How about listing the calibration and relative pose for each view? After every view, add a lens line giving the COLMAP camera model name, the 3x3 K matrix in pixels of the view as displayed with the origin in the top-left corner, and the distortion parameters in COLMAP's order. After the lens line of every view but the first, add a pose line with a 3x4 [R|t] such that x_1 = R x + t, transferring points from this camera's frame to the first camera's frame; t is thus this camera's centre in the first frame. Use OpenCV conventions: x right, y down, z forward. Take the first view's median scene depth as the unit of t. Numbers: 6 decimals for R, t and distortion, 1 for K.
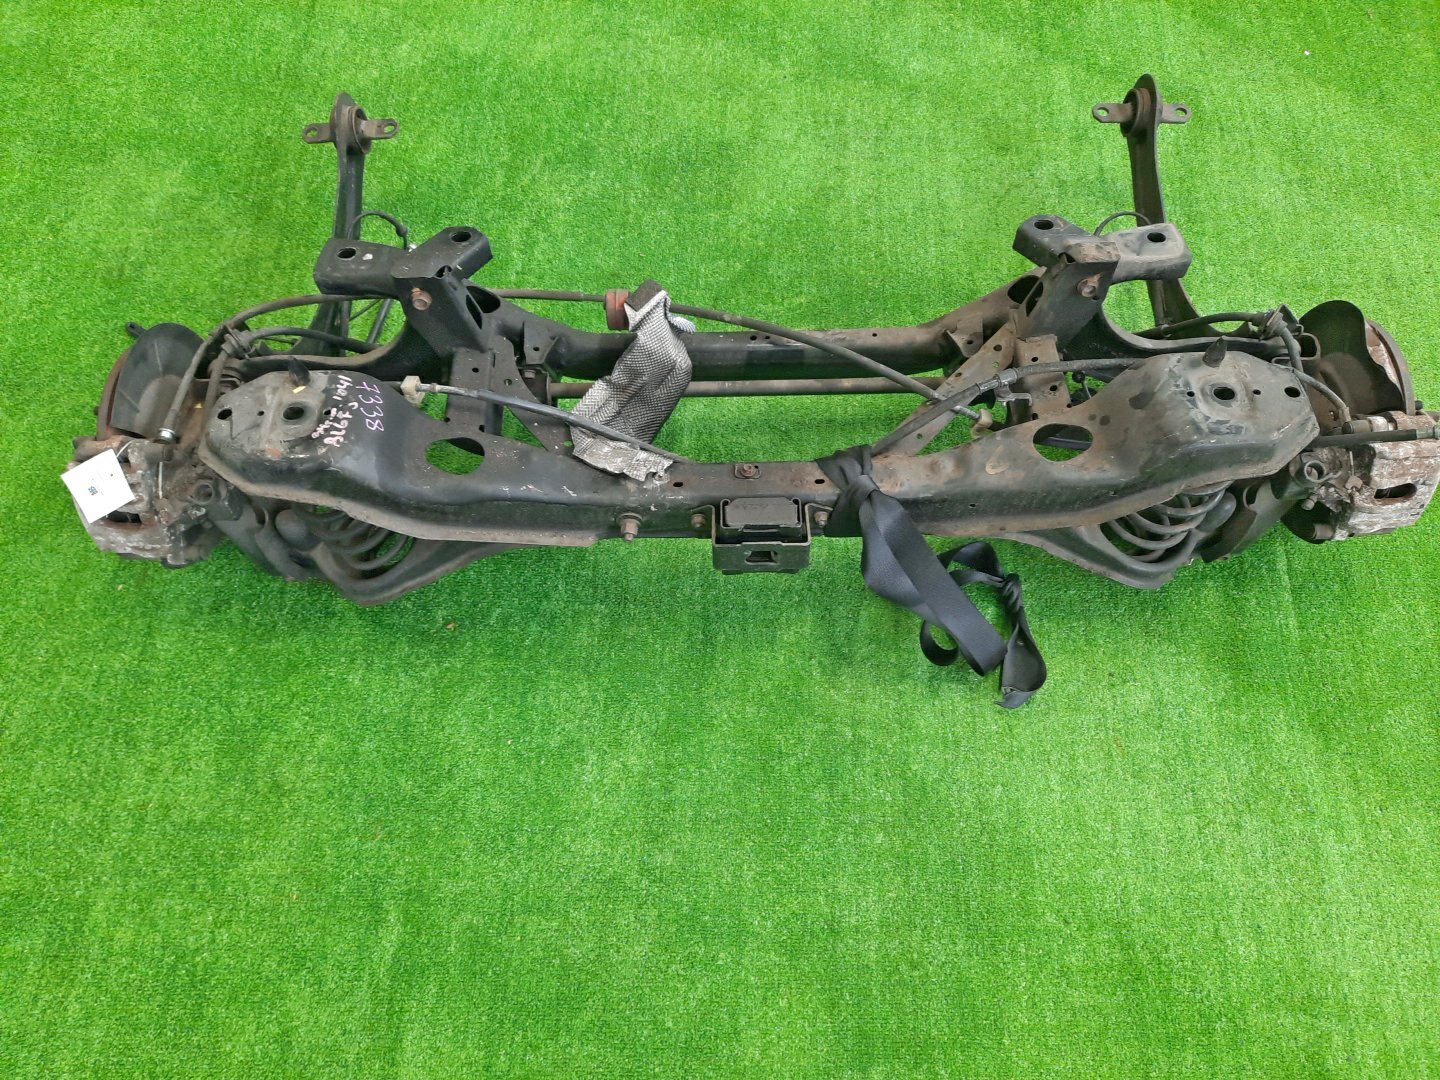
lens RADIAL K [[1125.1, 0, 734.4], [0, 1125.1, 529.3], [0, 0, 1]] dist [-0.008990, 0.006075]
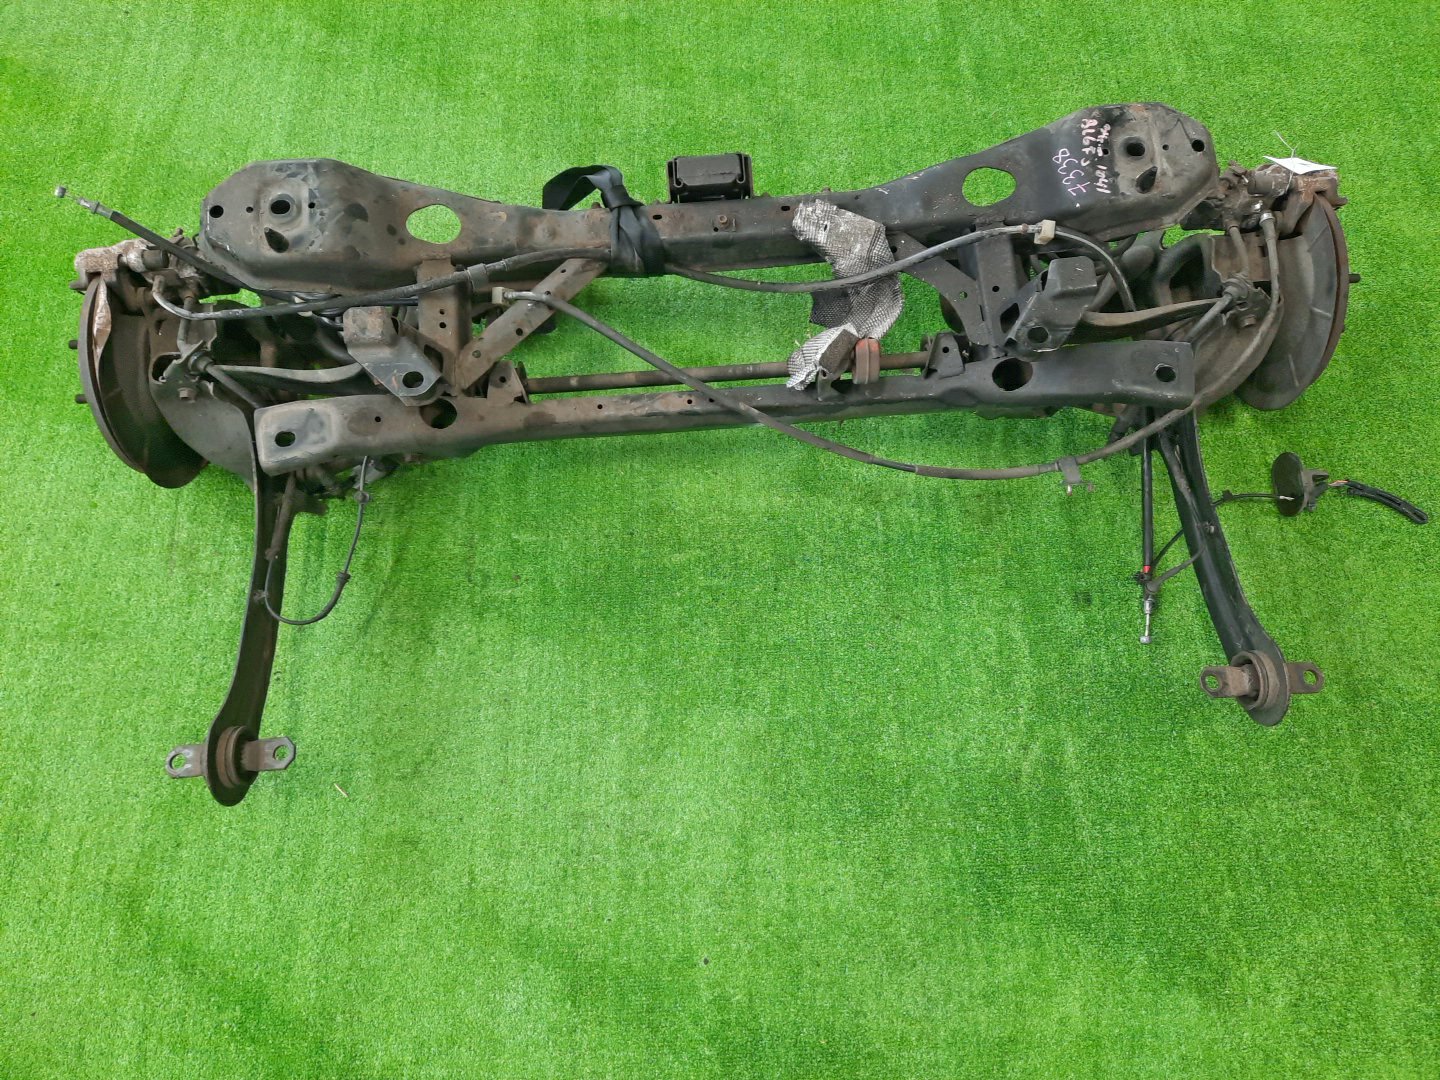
lens RADIAL K [[1125.1, 0, 734.4], [0, 1125.1, 529.3], [0, 0, 1]] dist [-0.008990, 0.006075]
pose [[-0.998385, 0.056452, -0.006335, 0.026473], [-0.042245, -0.663265, 0.747191, -1.143355], [0.037978, 0.746252, 0.664579, 0.530491]]
